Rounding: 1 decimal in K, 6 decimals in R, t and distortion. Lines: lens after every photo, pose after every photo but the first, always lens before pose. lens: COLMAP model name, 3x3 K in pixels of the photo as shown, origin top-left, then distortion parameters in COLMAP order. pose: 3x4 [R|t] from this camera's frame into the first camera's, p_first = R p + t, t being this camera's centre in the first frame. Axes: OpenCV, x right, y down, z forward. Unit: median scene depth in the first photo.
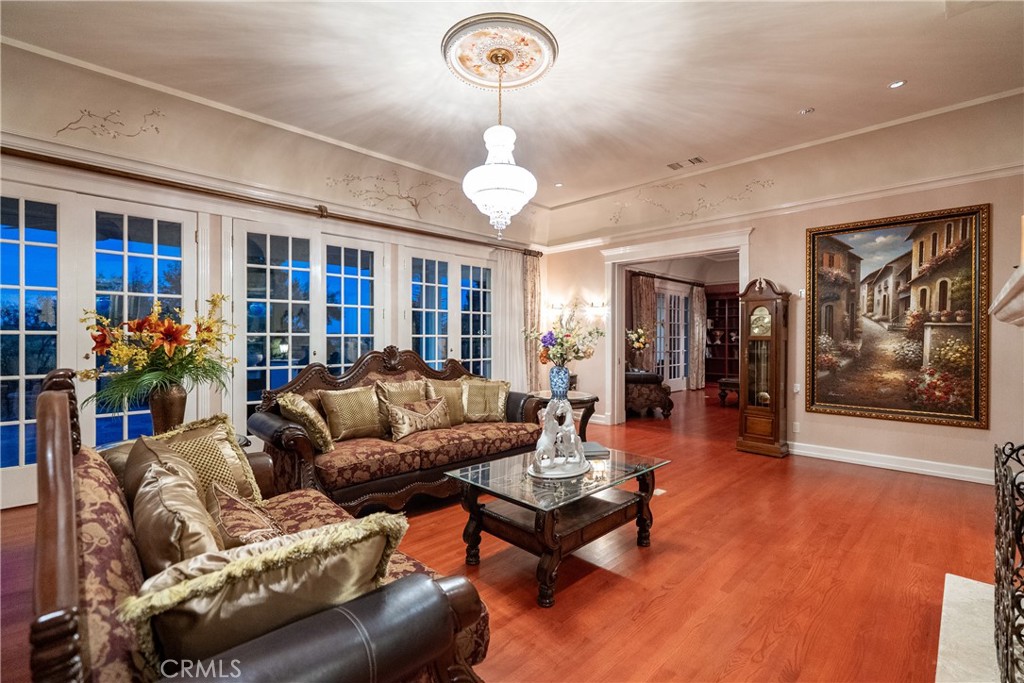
lens RADIAL K [[464.5, 0, 507.9], [0, 464.5, 343.2], [0, 0, 1]] dist [-0.005512, 0.000234]
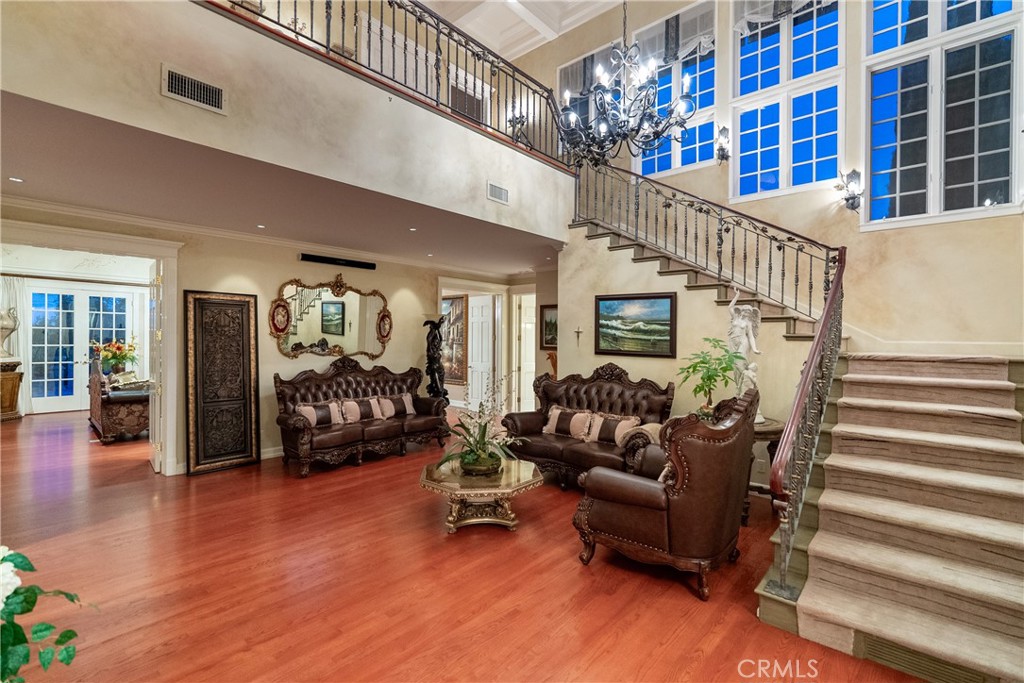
lens RADIAL K [[464.5, 0, 511.2], [0, 464.5, 342.6], [0, 0, 1]] dist [-0.005512, 0.000234]
pose [[0.998064, 0.005240, 0.061978, 3.147518], [-0.005134, 0.999985, -0.001878, -0.112327], [-0.061987, 0.001556, 0.998076, -4.176583]]
